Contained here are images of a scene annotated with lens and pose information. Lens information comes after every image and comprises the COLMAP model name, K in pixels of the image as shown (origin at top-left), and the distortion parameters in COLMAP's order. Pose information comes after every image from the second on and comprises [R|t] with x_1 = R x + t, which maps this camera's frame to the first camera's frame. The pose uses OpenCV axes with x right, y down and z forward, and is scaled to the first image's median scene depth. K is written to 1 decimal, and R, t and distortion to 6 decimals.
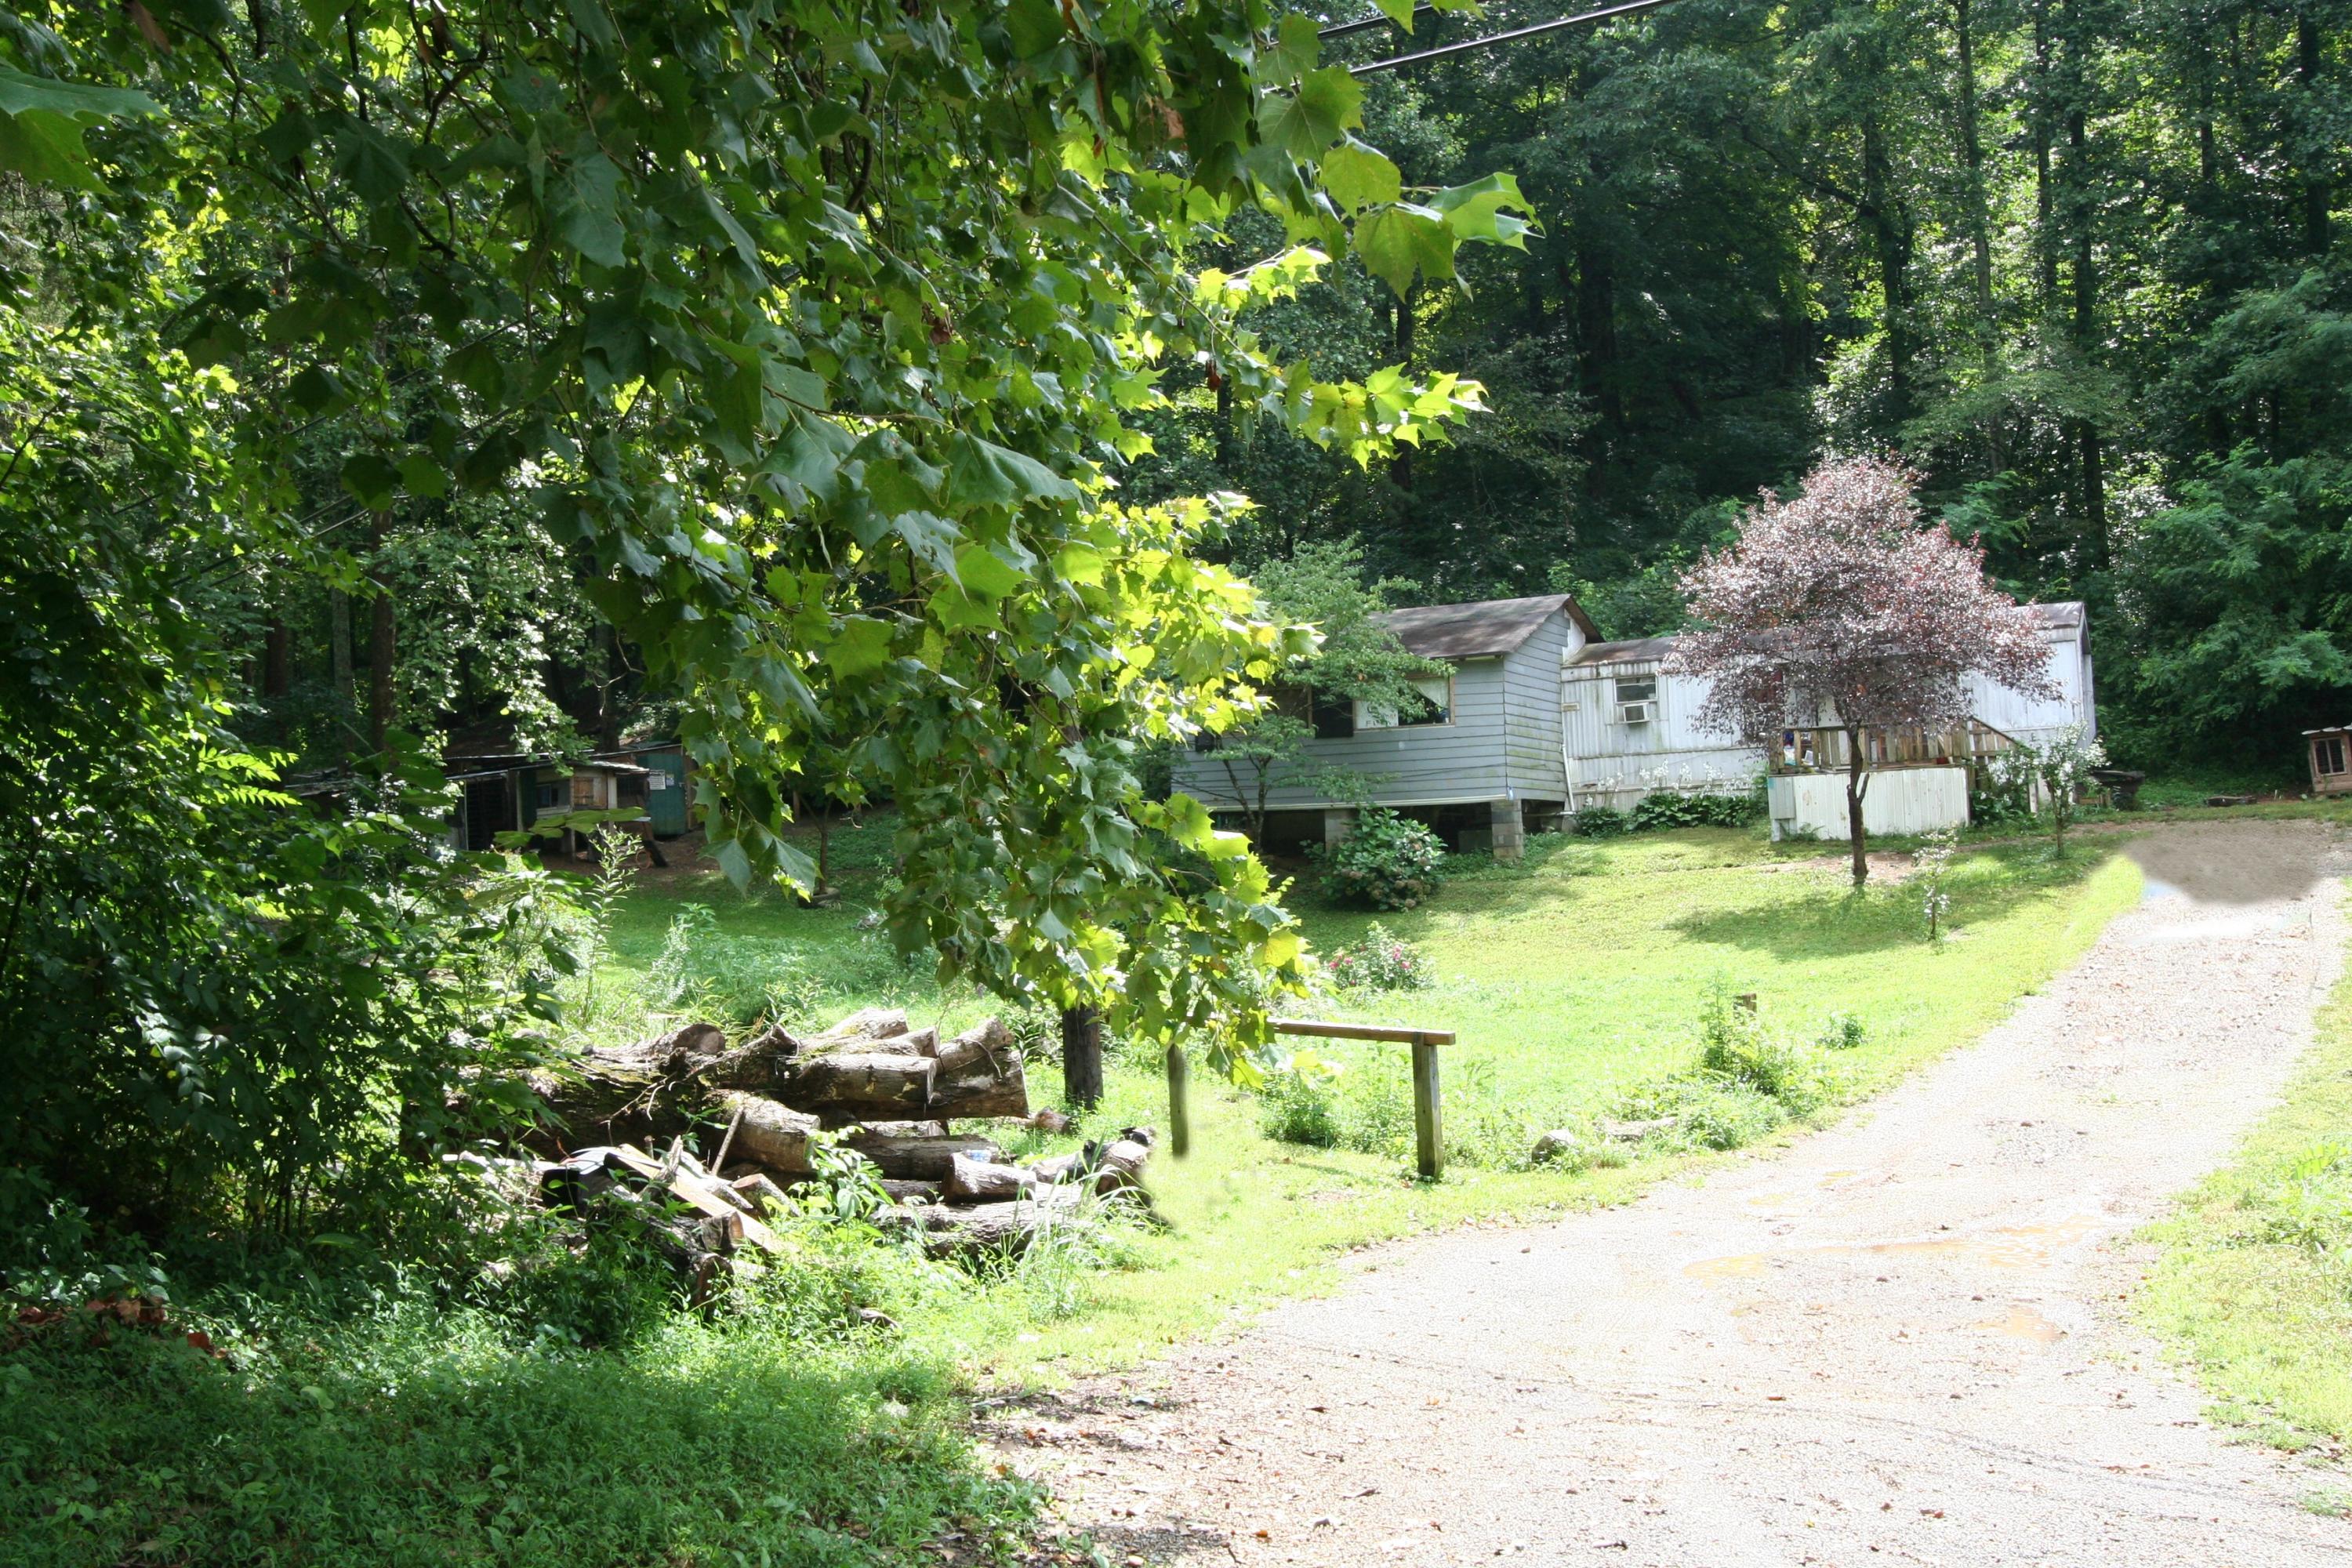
lens RADIAL K [[2268.6, 0, 1160.2], [0, 2268.6, 791.6], [0, 0, 1]] dist [0.022481, 0.000000]
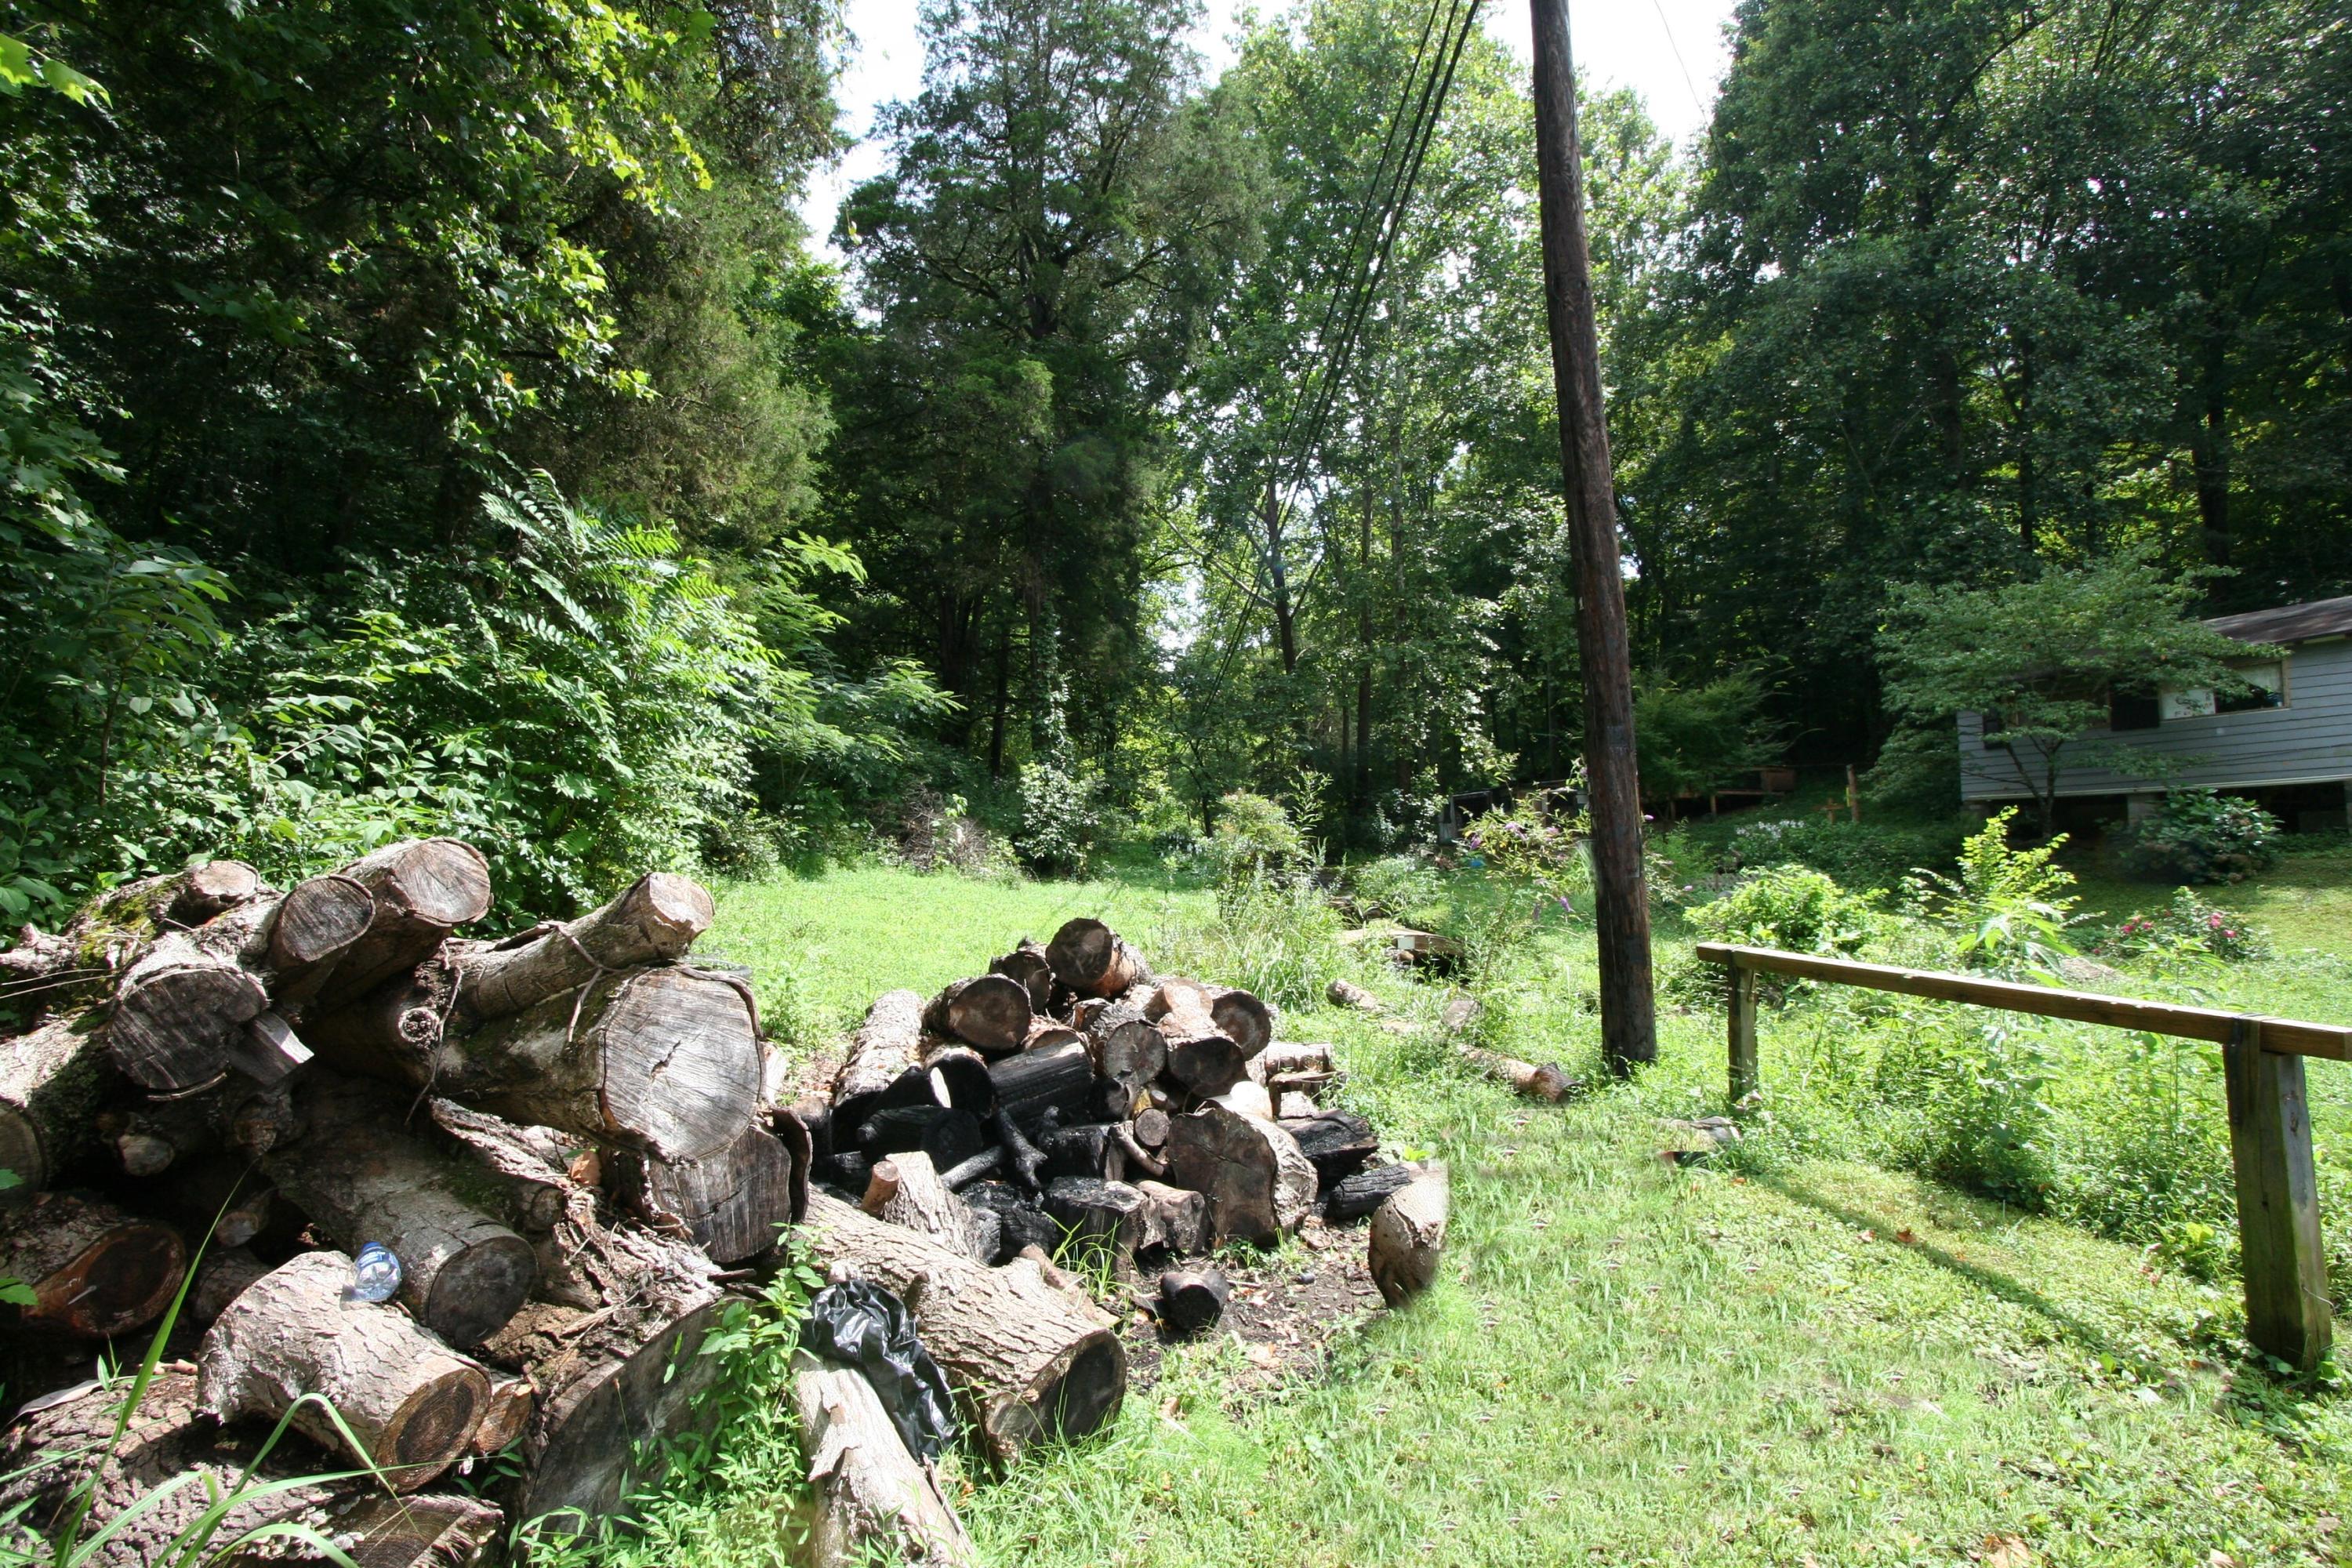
lens RADIAL K [[1091.5, 0, 1156.7], [0, 1091.5, 796.6], [0, 0, 1]] dist [-0.017064, 0.003577]
pose [[0.778943, -0.014246, -0.626933, 0.057253], [-0.007538, 0.999457, -0.032076, 0.049925], [0.627050, 0.029712, 0.778412, 0.497939]]
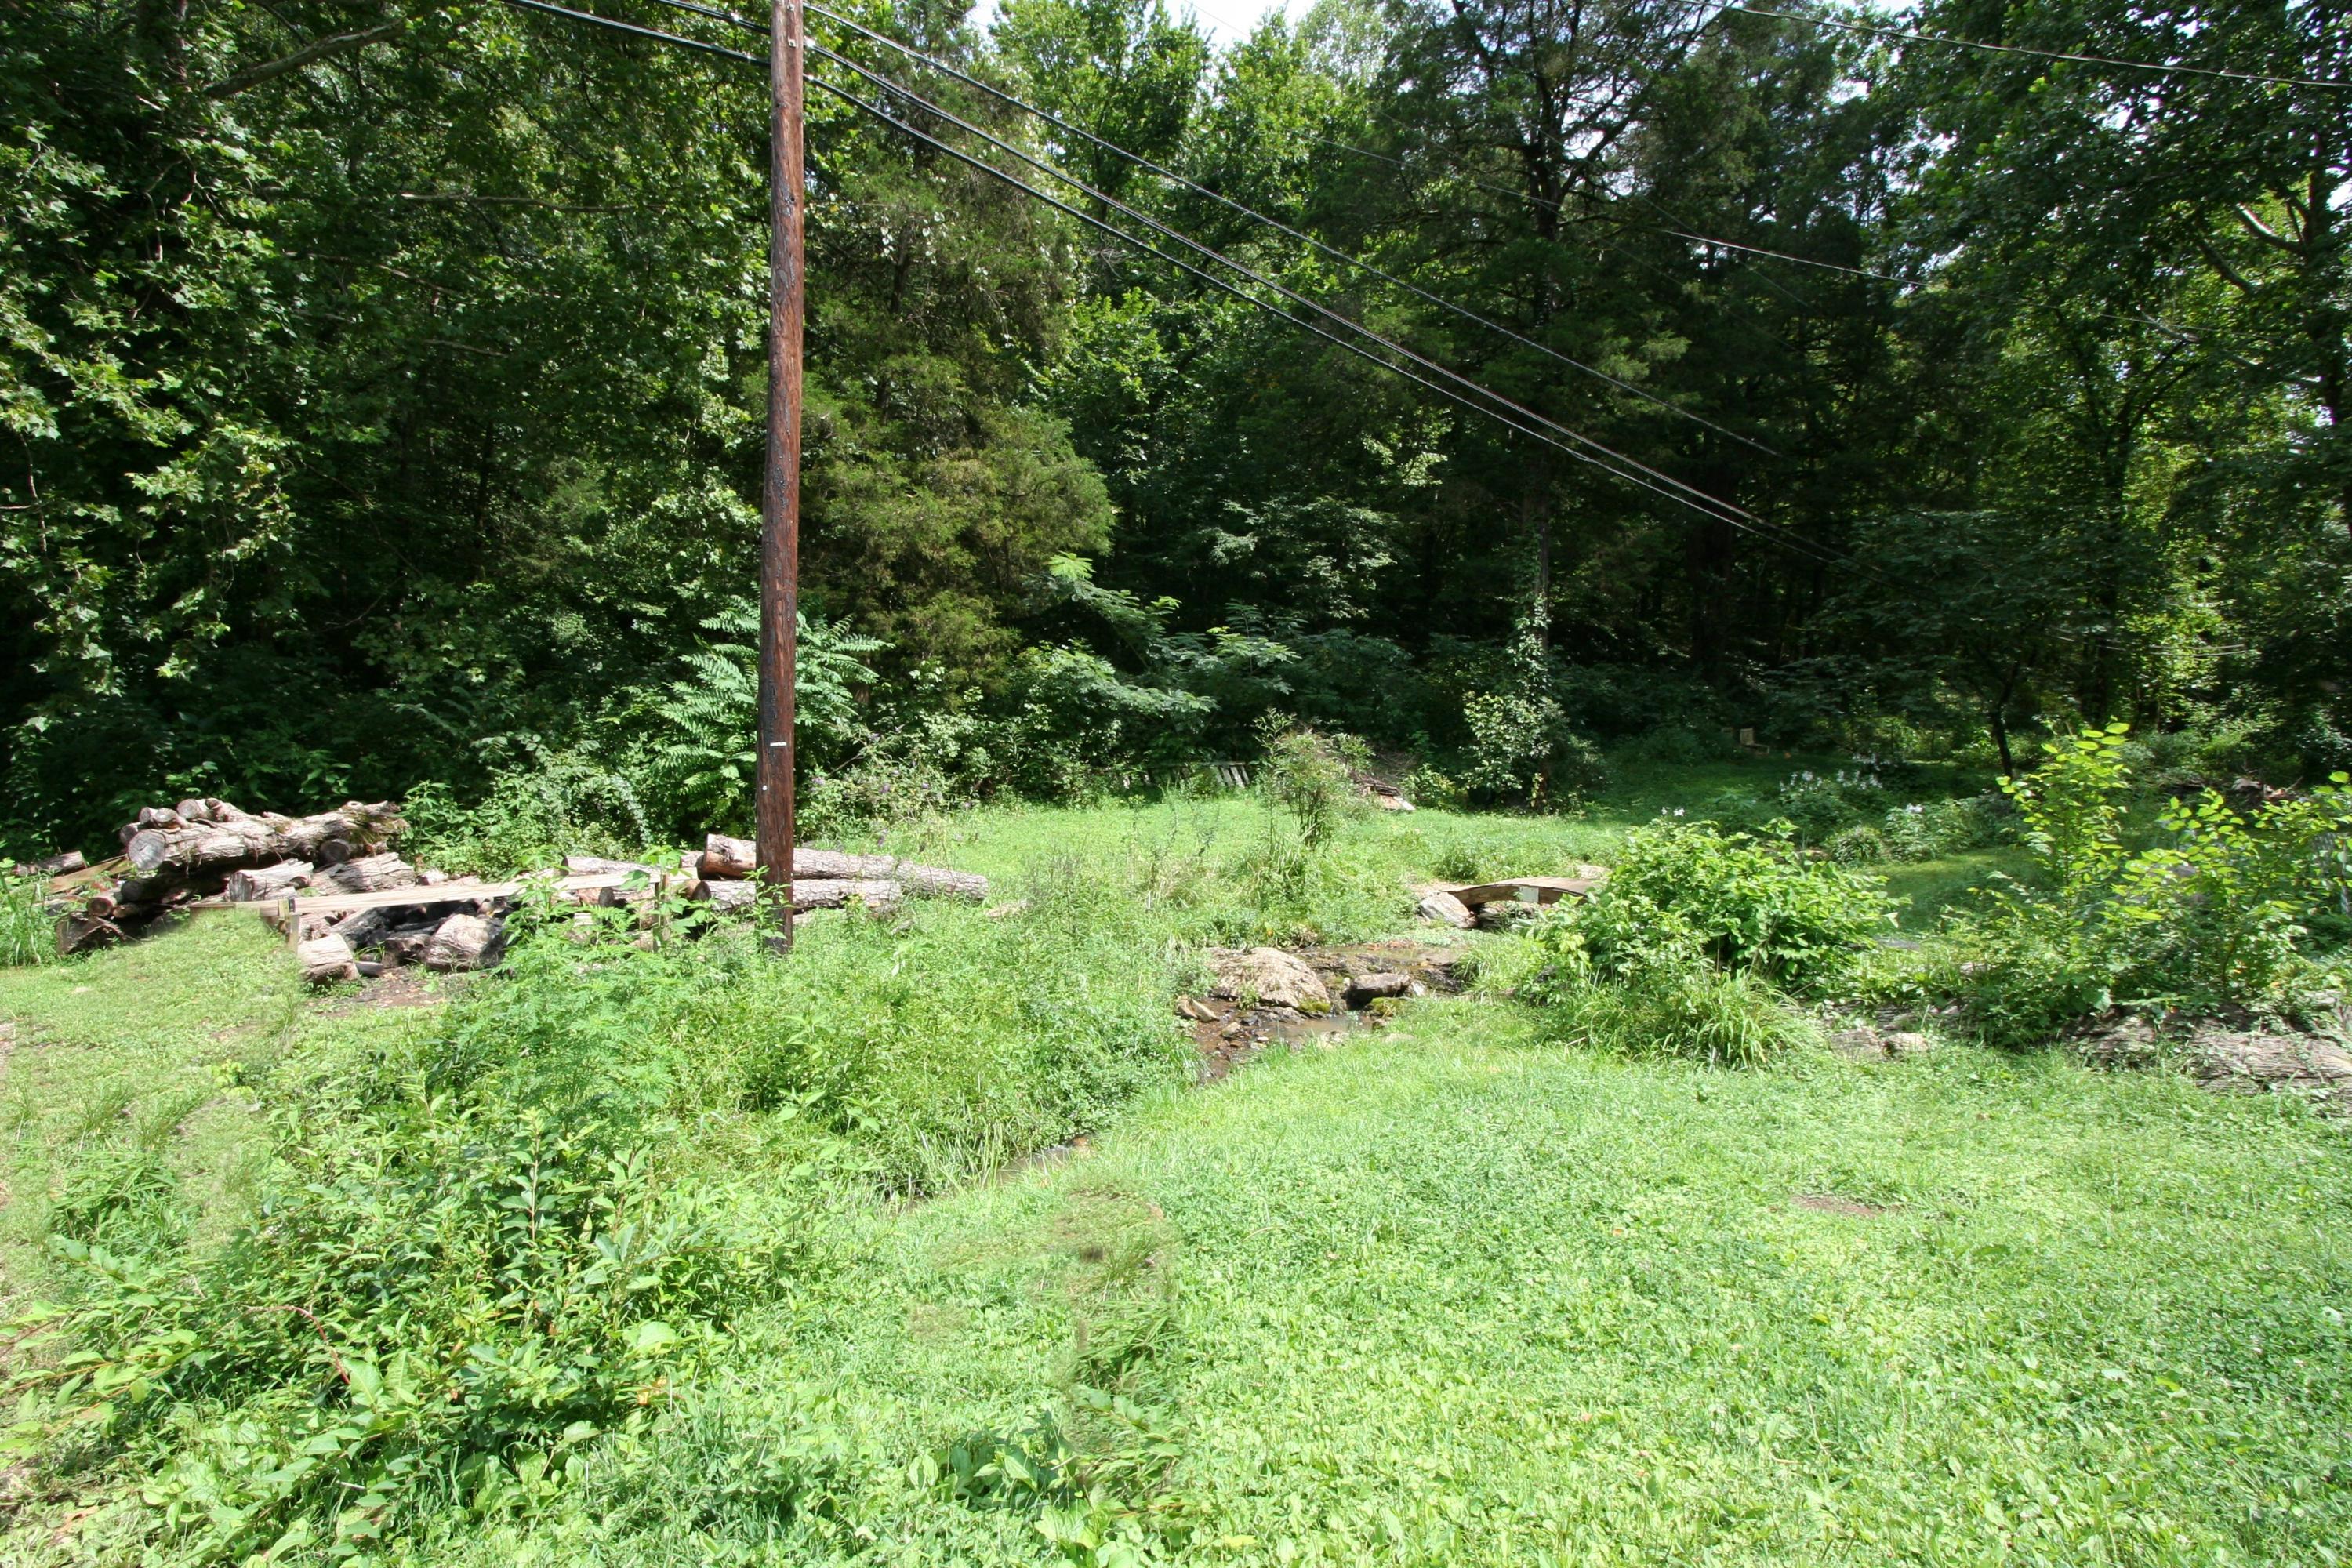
lens RADIAL K [[1091.5, 0, 1153.1], [0, 1091.5, 796.8], [0, 0, 1]] dist [-0.017064, 0.003577]
pose [[-0.077895, 0.037553, -0.996254, 0.354764], [0.016504, 0.999202, 0.036374, 0.039395], [0.996825, -0.013608, -0.078452, 0.974238]]
